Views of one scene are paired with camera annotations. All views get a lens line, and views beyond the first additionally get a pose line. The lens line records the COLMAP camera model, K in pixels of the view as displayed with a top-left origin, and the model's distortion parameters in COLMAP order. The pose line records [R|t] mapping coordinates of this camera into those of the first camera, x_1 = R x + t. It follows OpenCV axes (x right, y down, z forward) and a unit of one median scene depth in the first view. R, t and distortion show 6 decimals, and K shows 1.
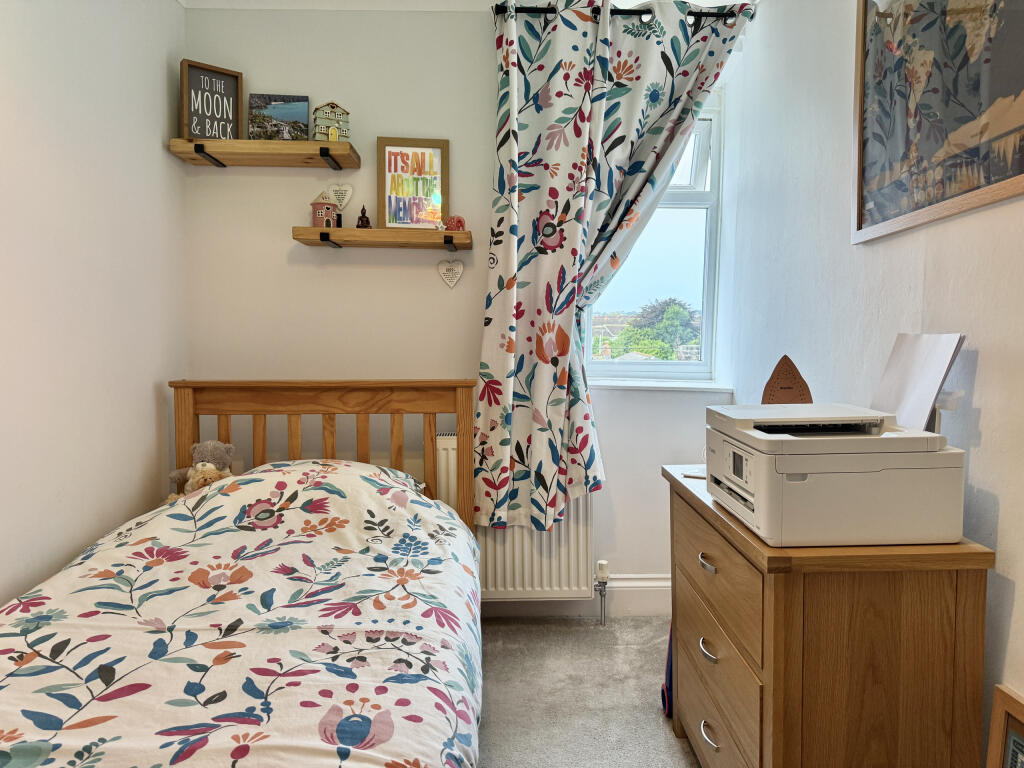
lens RADIAL K [[718.5, 0, 512.0], [0, 718.5, 384.0], [0, 0, 1]] dist [0.005343, -0.049445]
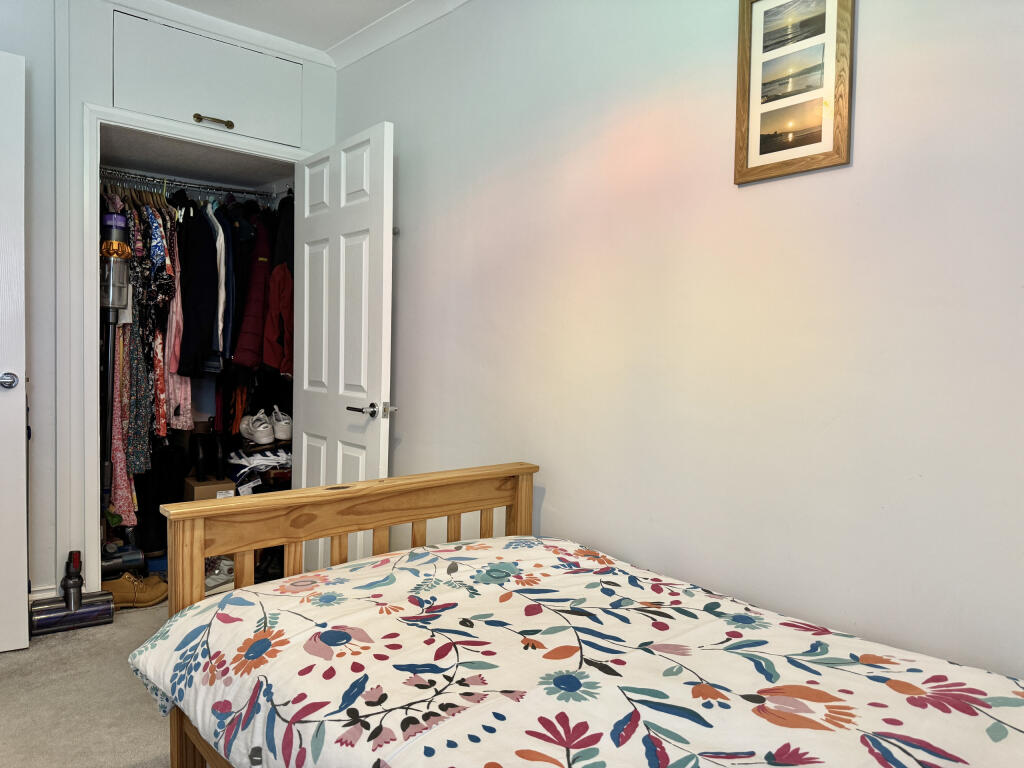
lens RADIAL K [[718.5, 0, 512.0], [0, 718.5, 384.0], [0, 0, 1]] dist [0.005343, -0.049445]
pose [[-0.786185, -0.013393, -0.617846, 0.249484], [-0.084901, 0.992626, 0.086516, -0.067153], [0.612132, 0.120474, -0.781525, 1.699755]]
